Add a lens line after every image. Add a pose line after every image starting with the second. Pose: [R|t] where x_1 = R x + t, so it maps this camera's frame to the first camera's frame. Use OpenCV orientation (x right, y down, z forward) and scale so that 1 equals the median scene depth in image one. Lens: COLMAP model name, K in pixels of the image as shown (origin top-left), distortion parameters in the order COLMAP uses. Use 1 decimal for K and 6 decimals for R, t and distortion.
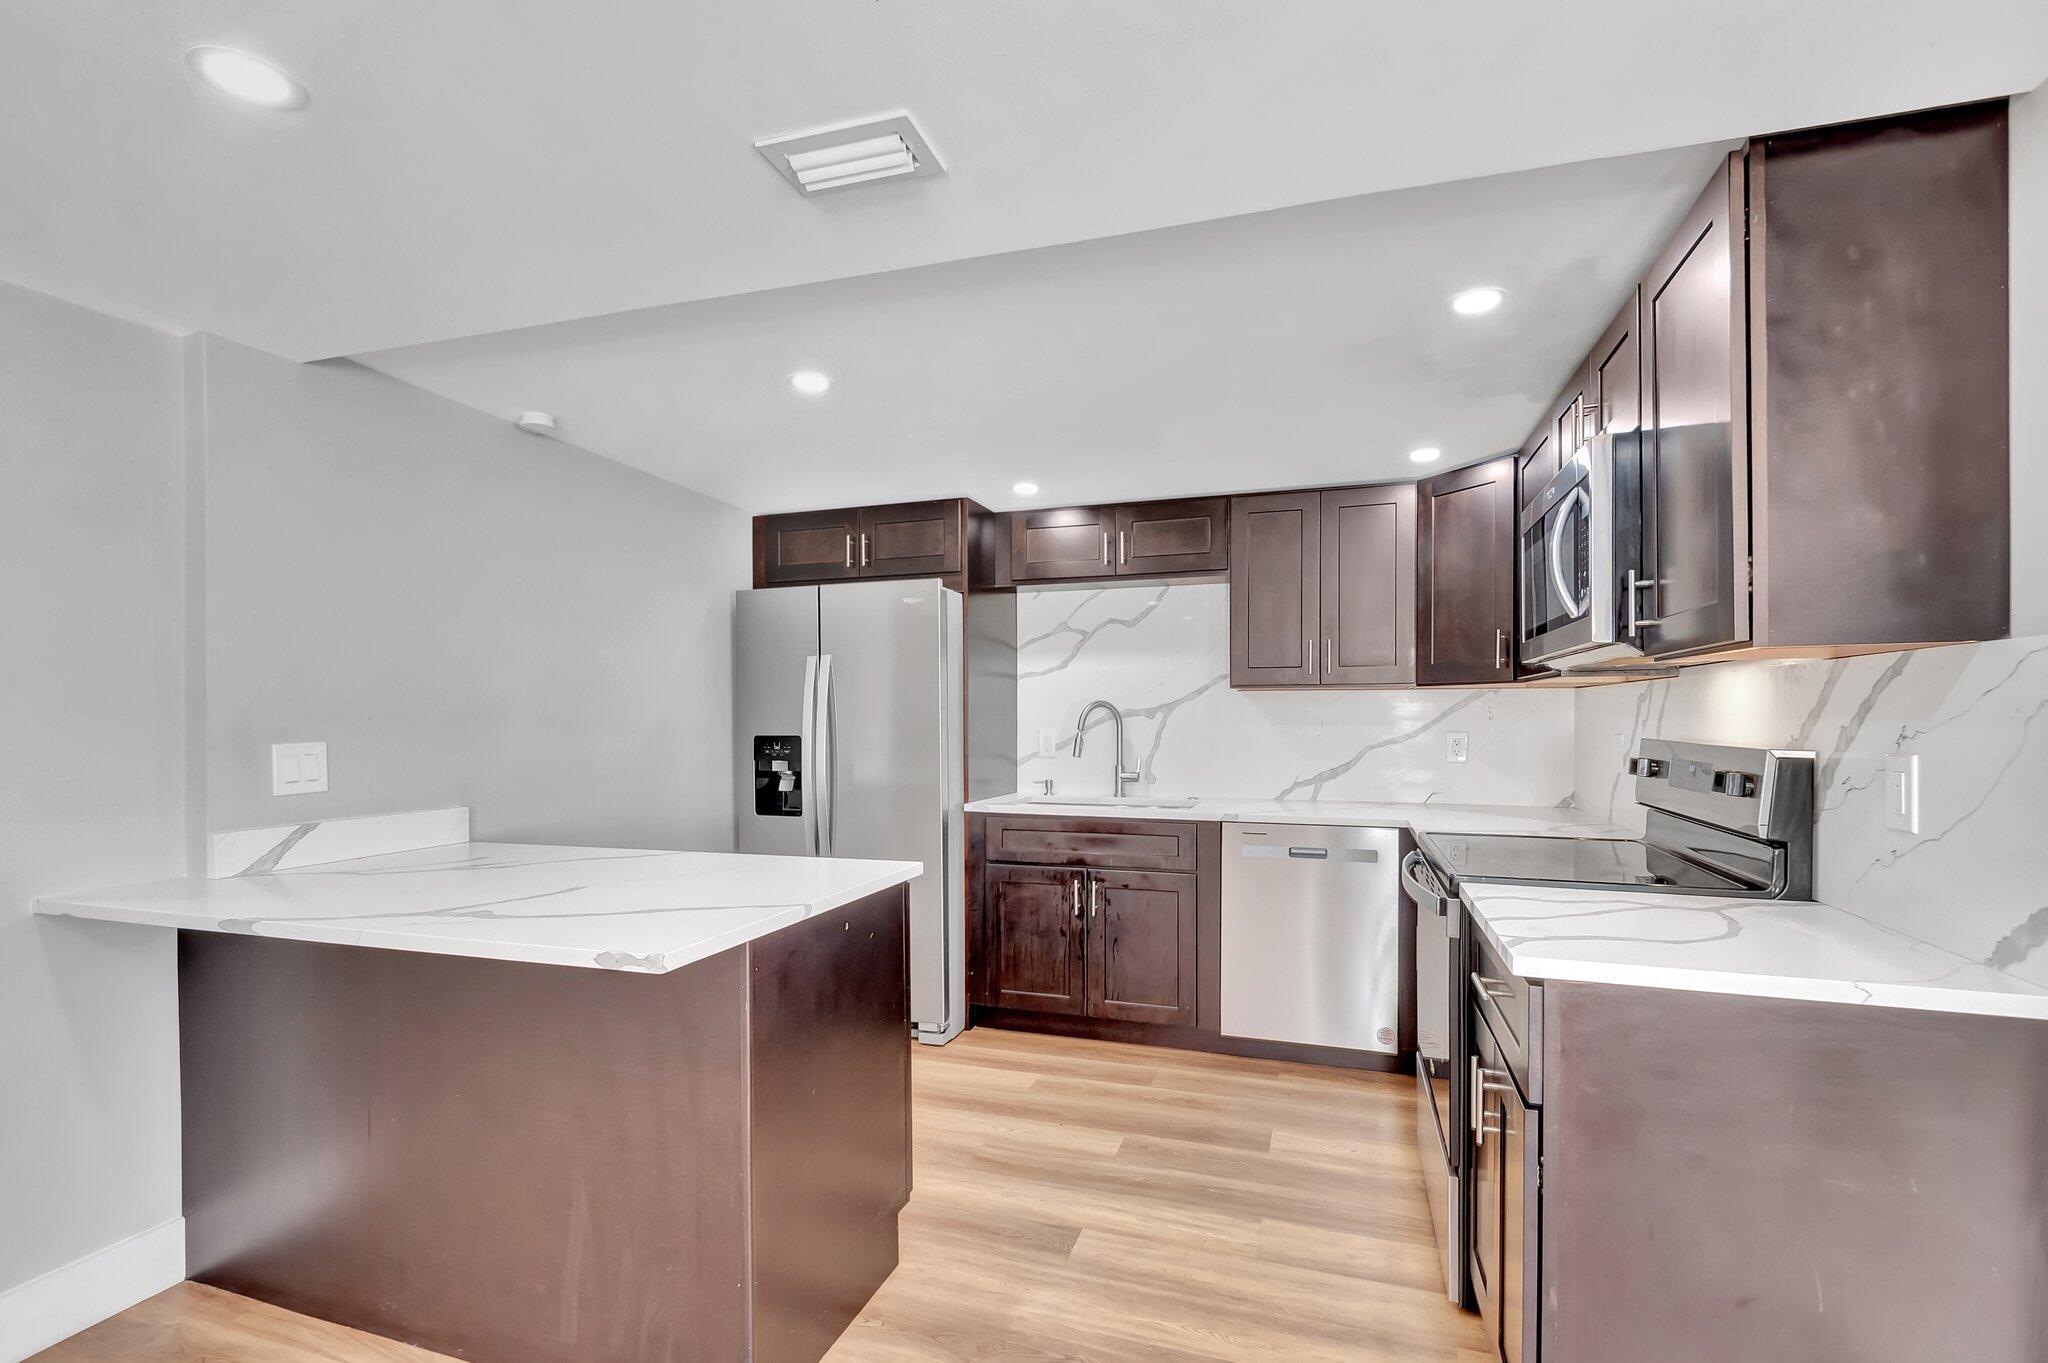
lens RADIAL K [[924.5, 0, 1035.8], [0, 924.5, 703.5], [0, 0, 1]] dist [-0.003356, -0.000821]
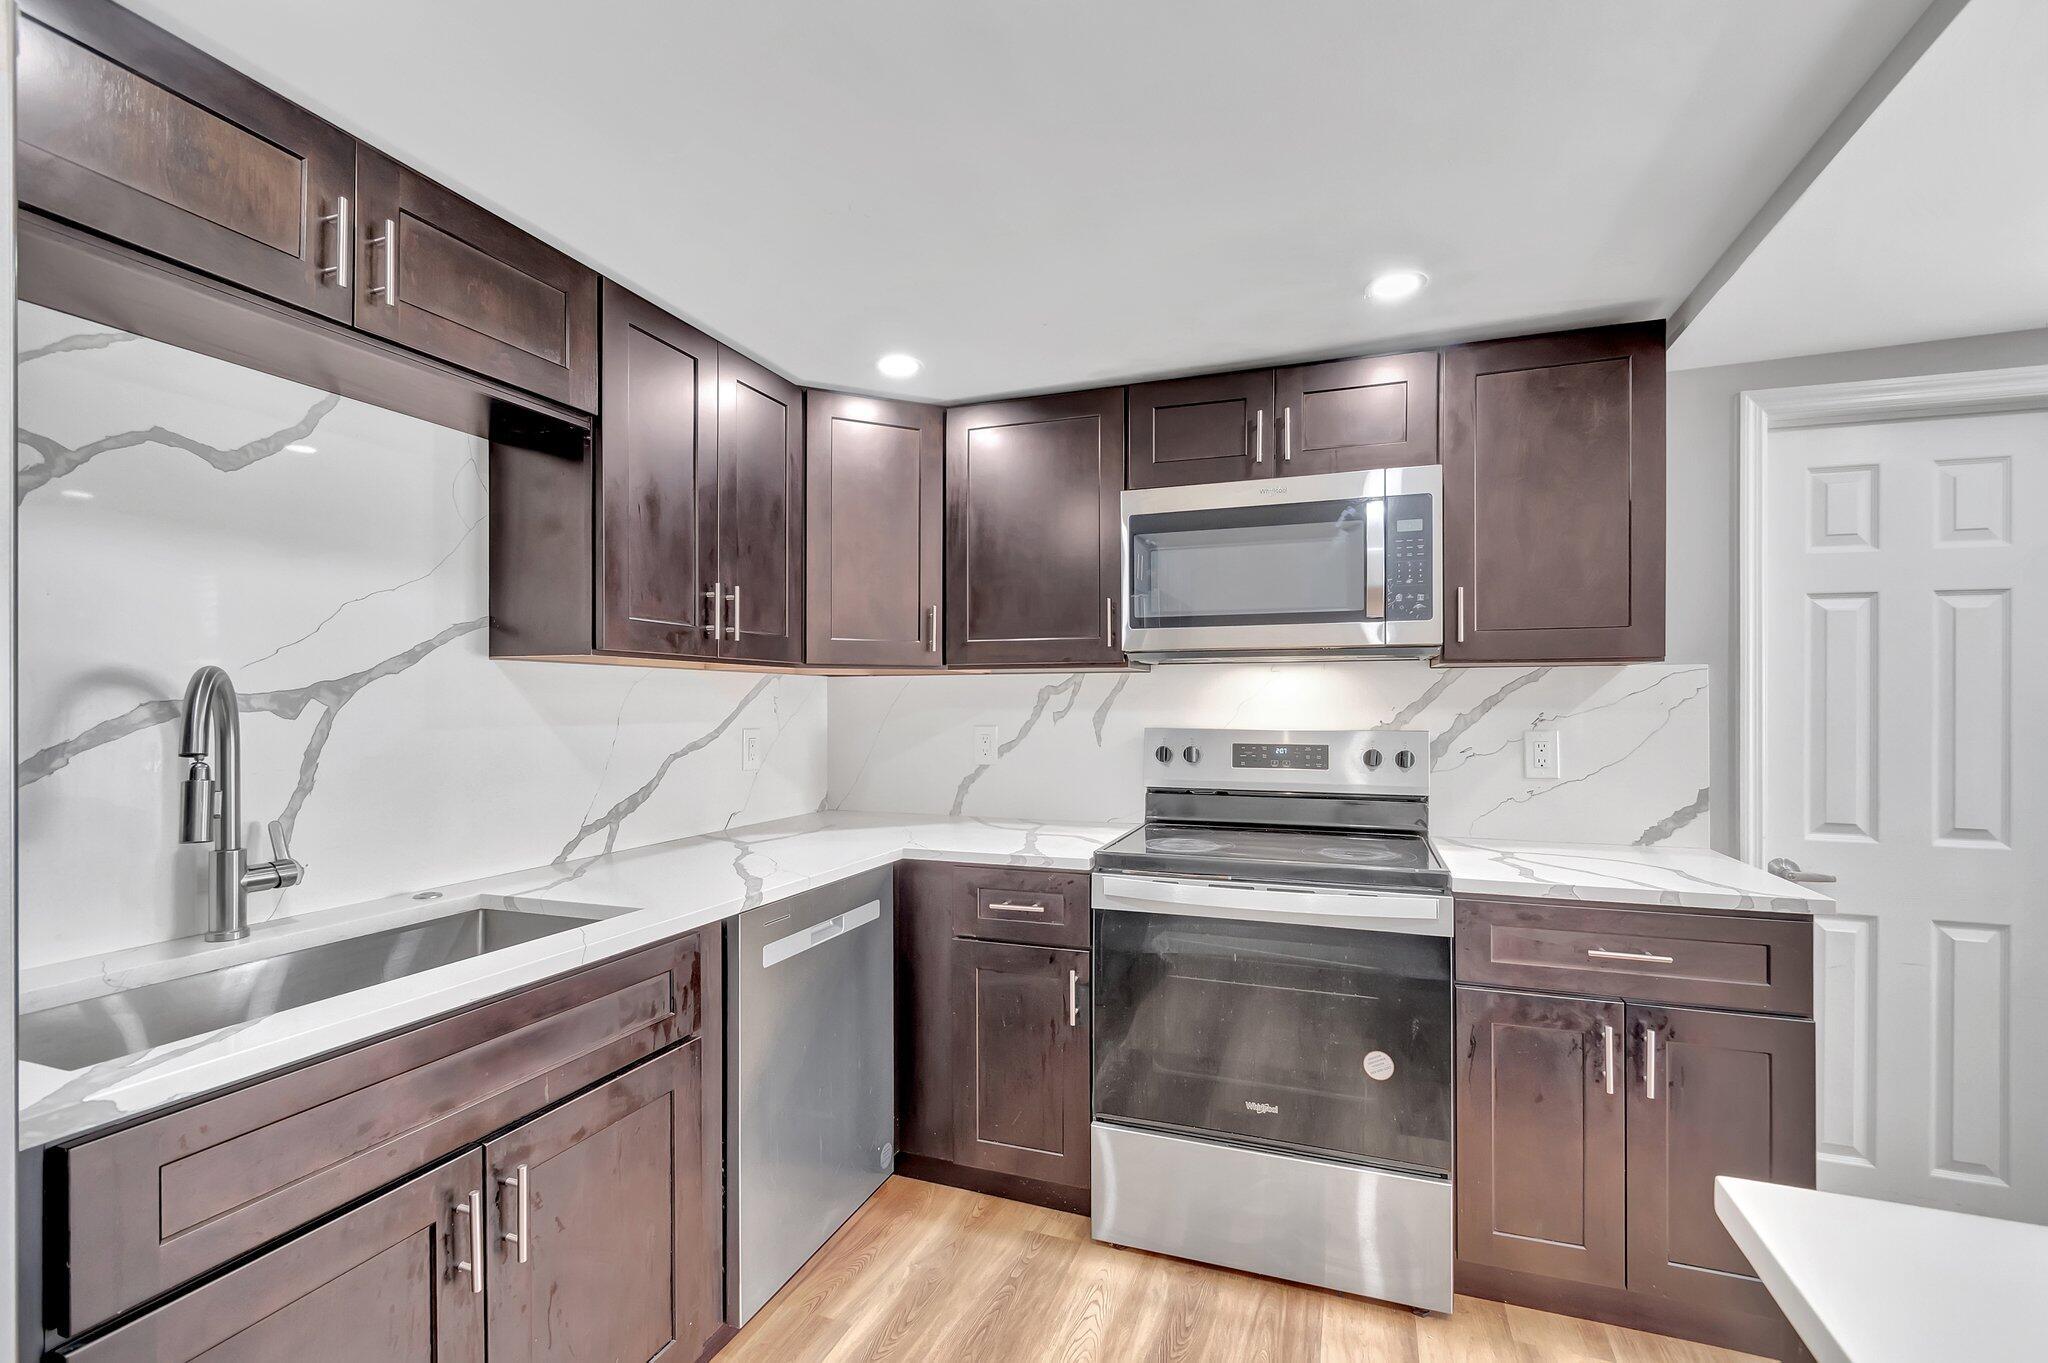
lens RADIAL K [[924.5, 0, 1035.8], [0, 924.5, 703.5], [0, 0, 1]] dist [-0.003356, -0.000821]
pose [[0.027253, -0.002072, 0.999626, -0.274380], [-0.012663, 0.999917, 0.002418, 0.005757], [-0.999548, -0.012724, 0.027224, 0.724016]]
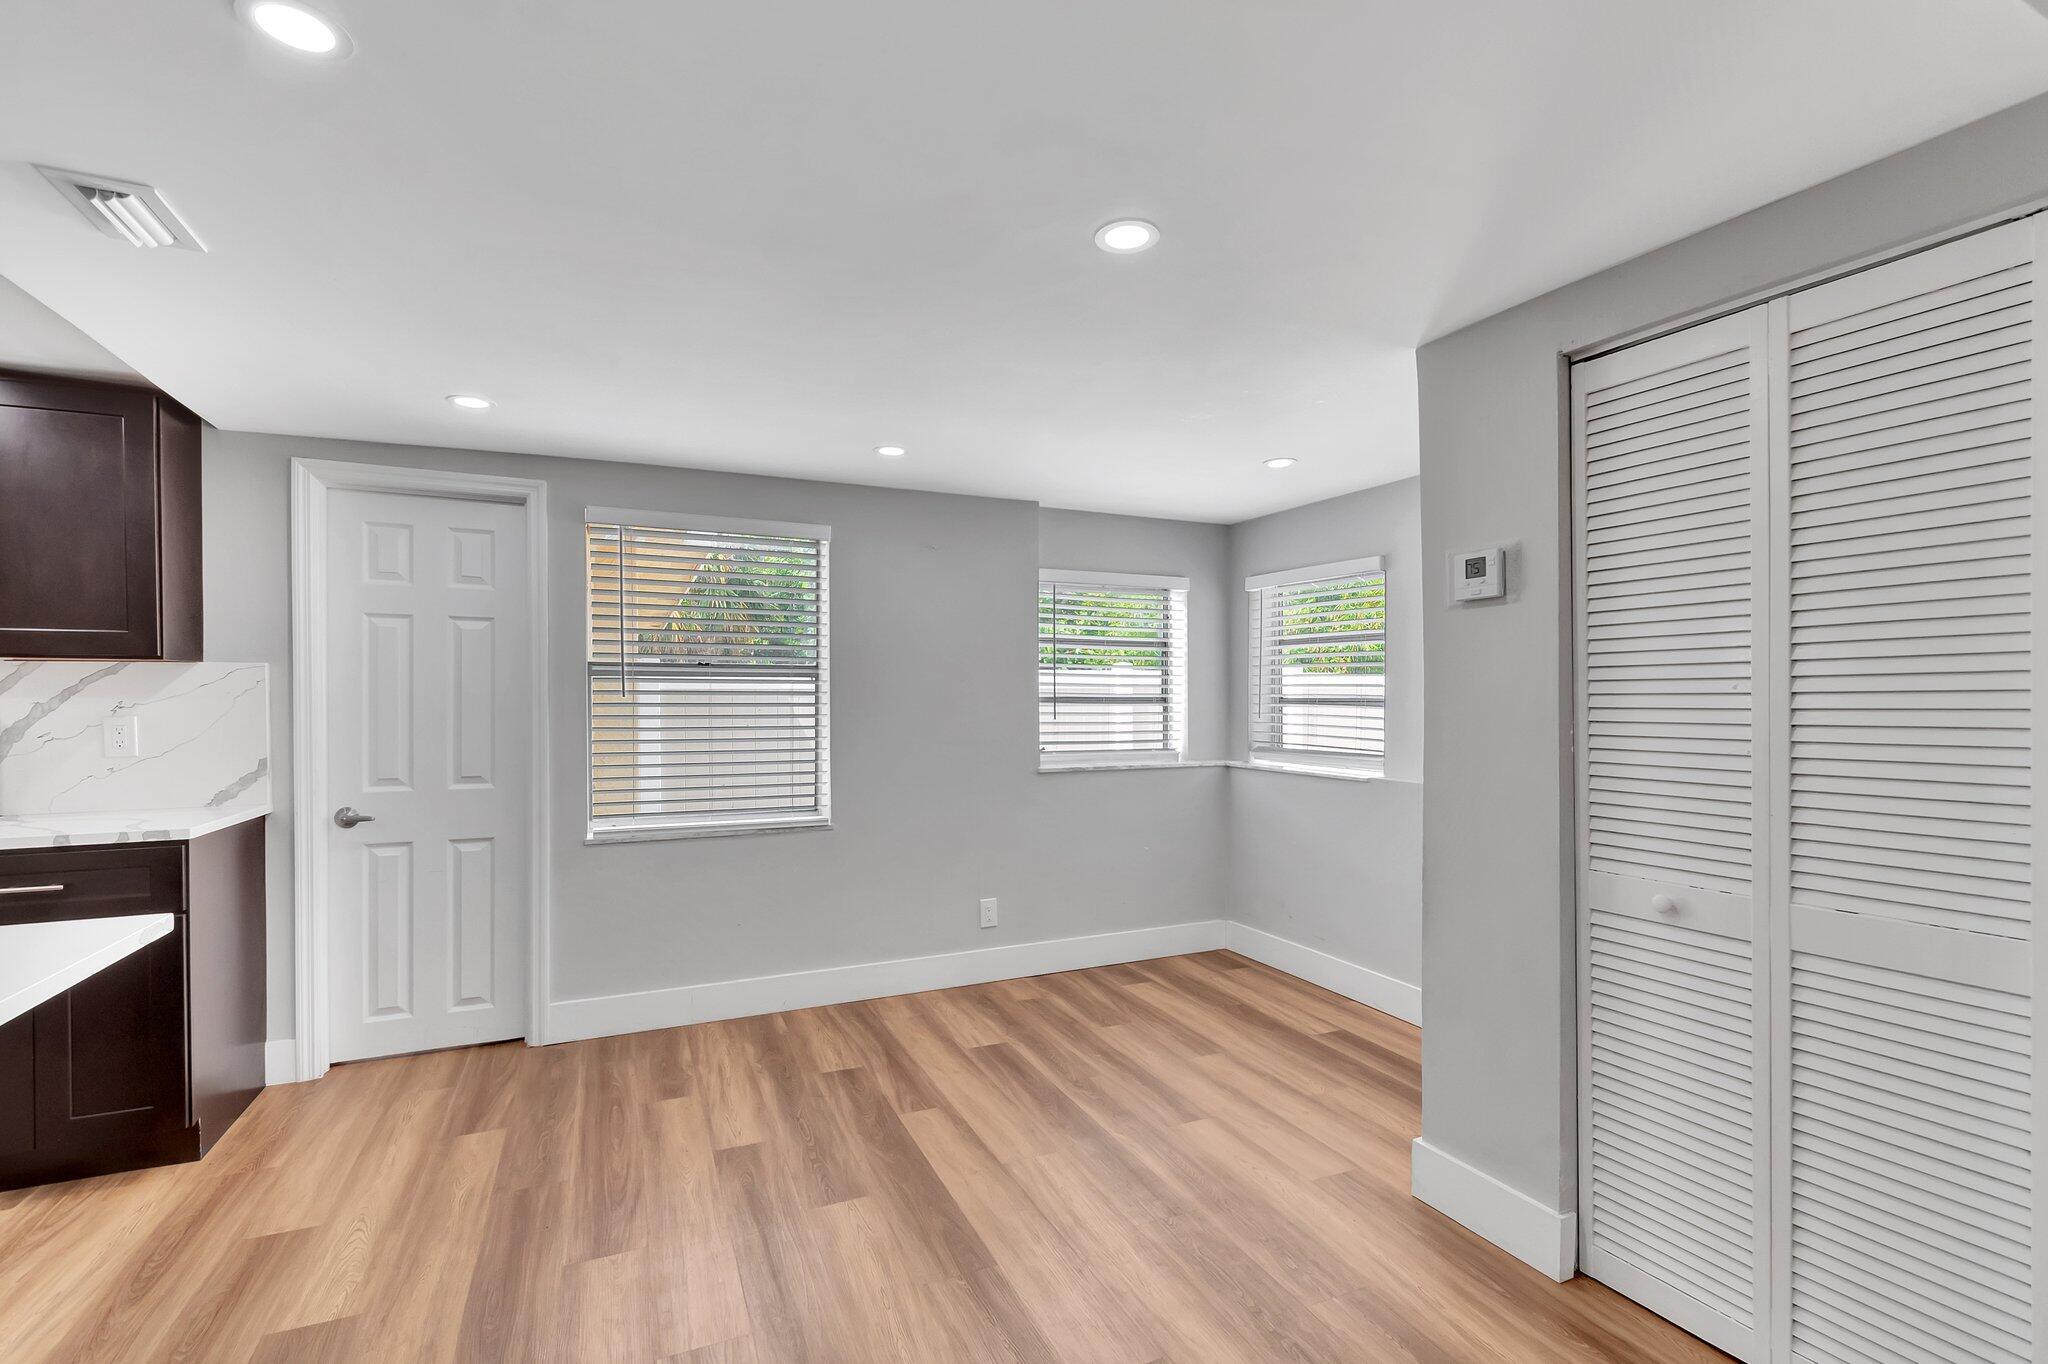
lens RADIAL K [[924.5, 0, 1035.8], [0, 924.5, 704.0], [0, 0, 1]] dist [-0.003356, -0.000821]
pose [[-0.686971, -0.005468, 0.726664, -0.672586], [-0.007174, 0.999974, 0.000743, 0.005744], [-0.726649, -0.004703, -0.686993, 0.369651]]
